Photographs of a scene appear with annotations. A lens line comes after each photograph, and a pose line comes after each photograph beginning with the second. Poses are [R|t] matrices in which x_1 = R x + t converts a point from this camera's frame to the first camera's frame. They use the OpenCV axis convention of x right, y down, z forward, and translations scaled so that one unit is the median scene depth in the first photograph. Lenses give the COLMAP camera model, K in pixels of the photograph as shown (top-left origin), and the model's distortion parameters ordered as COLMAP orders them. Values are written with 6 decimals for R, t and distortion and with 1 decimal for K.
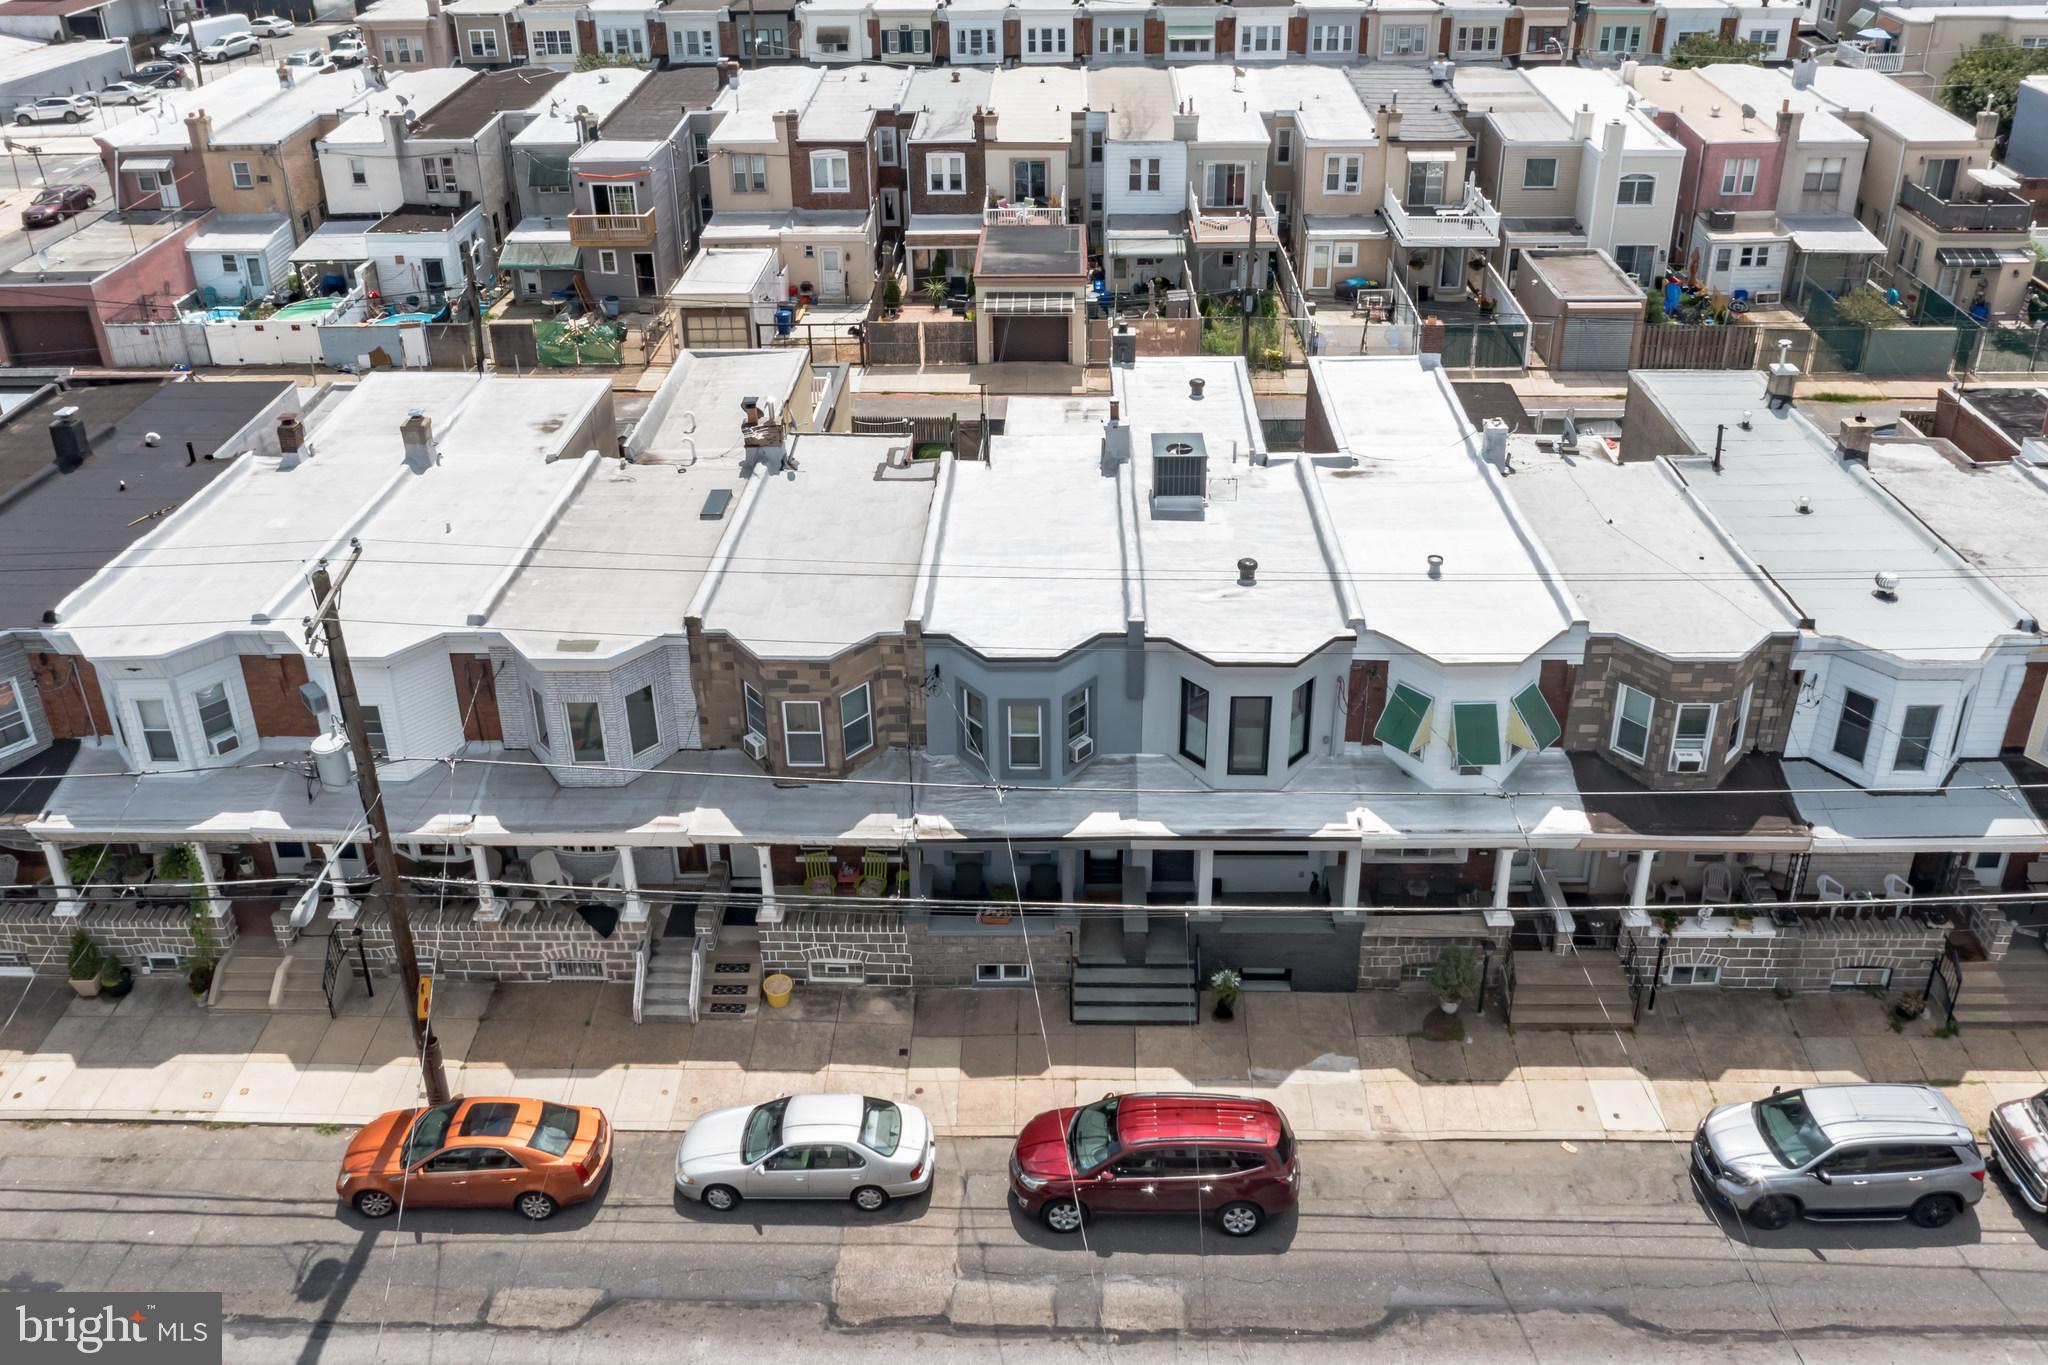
lens RADIAL K [[1767.8, 0, 1024.0], [0, 1767.8, 682.5], [0, 0, 1]] dist [-0.016316, -0.001736]
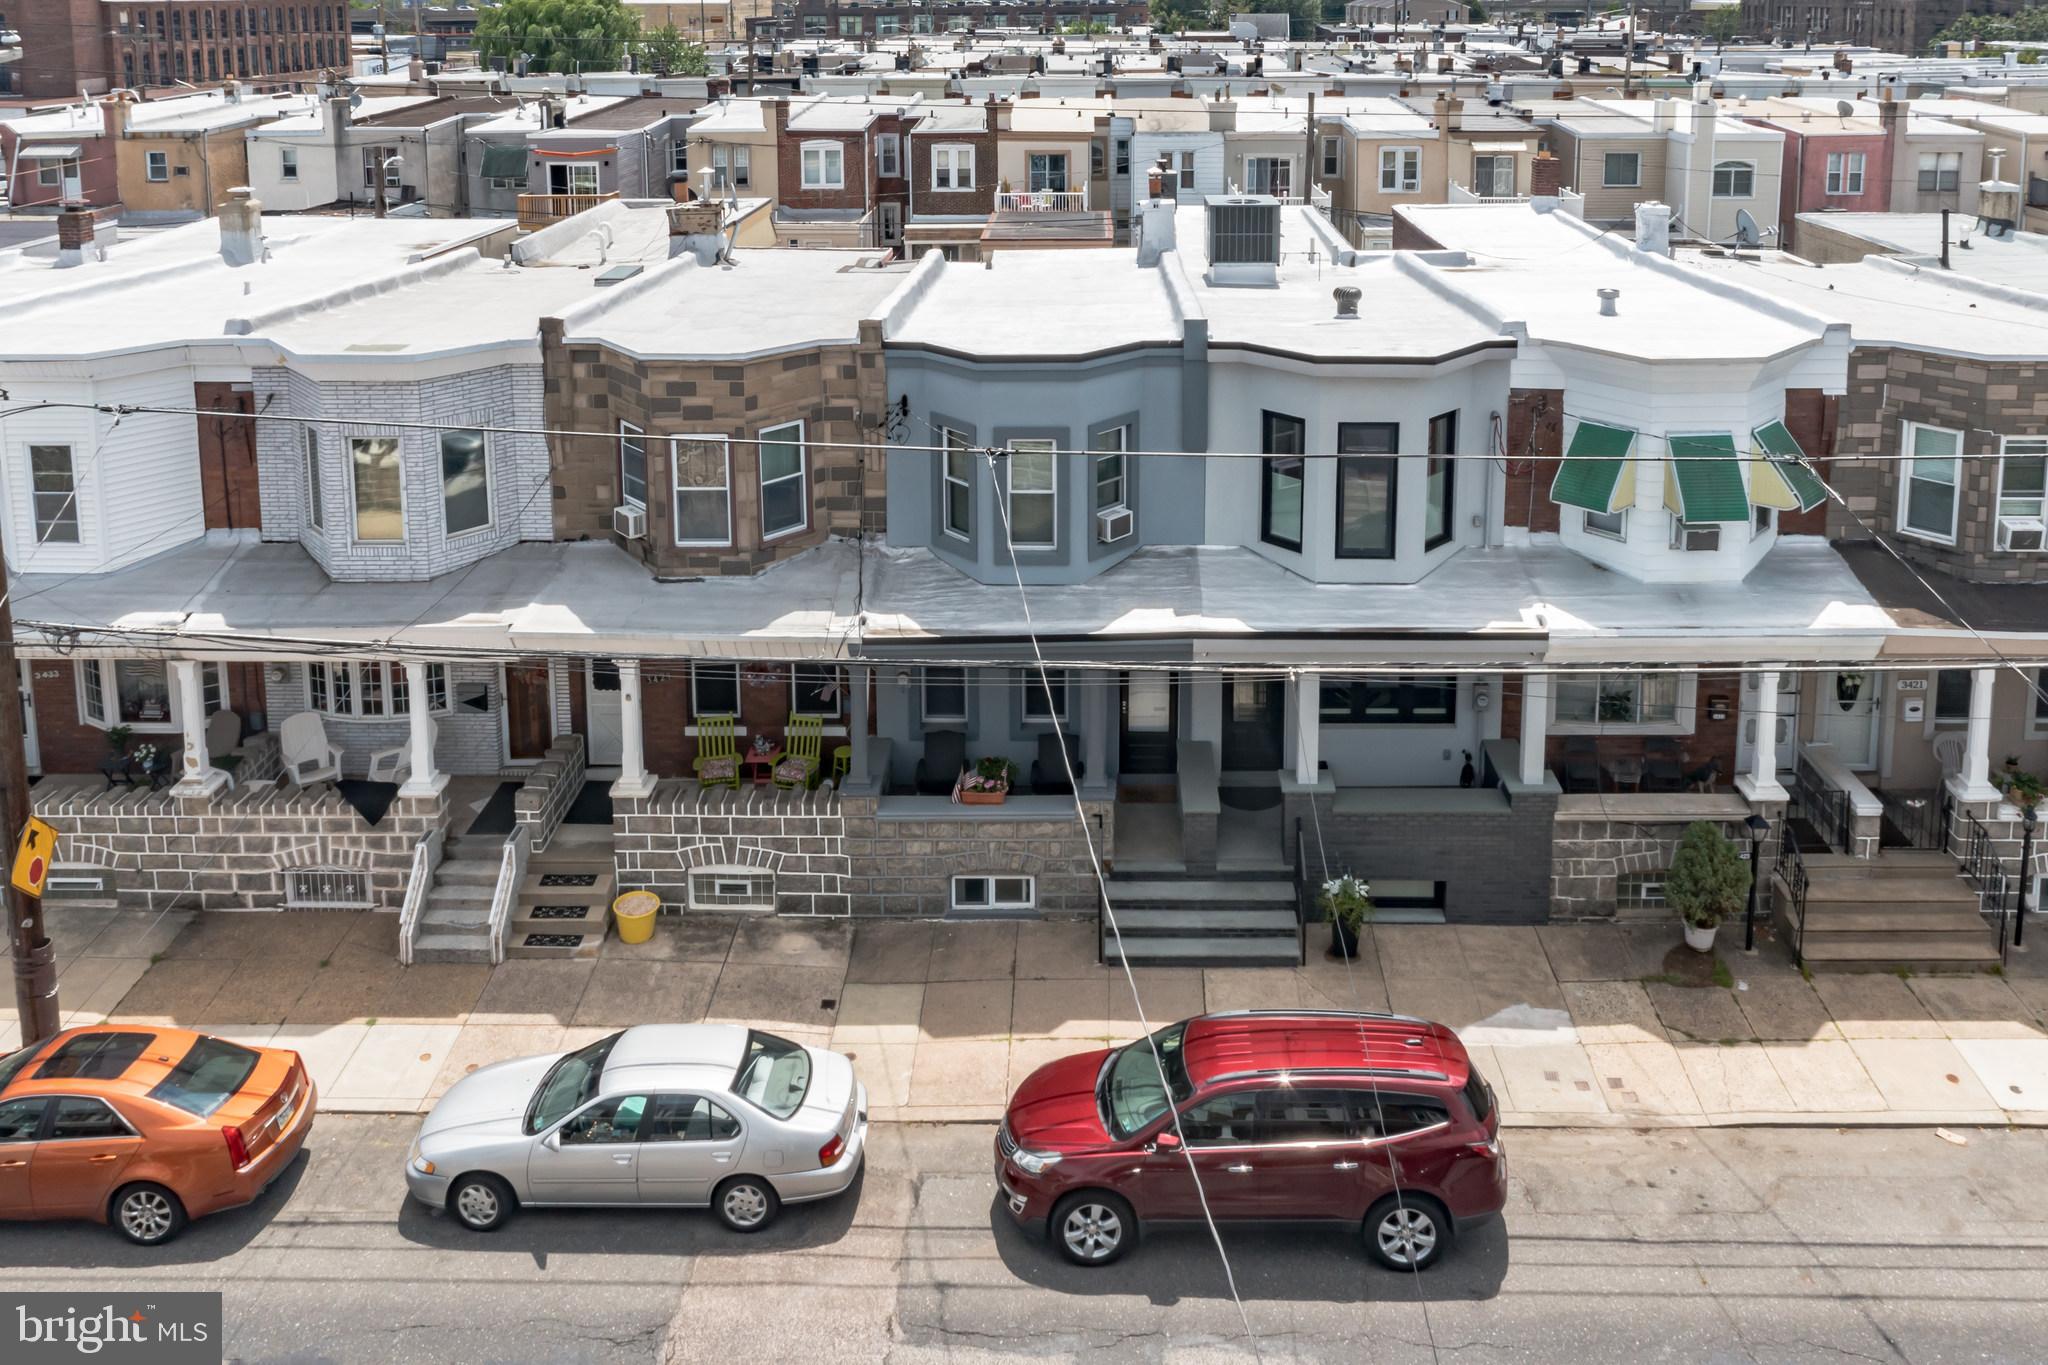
lens RADIAL K [[1559.4, 0, 1065.4], [0, 1559.4, 698.4], [0, 0, 1]] dist [-0.010612, 0.003140]
pose [[0.999861, 0.010468, 0.013008, 0.006265], [-0.005510, 0.942287, -0.334761, 0.295922], [-0.015762, 0.334643, 0.942213, 0.460655]]
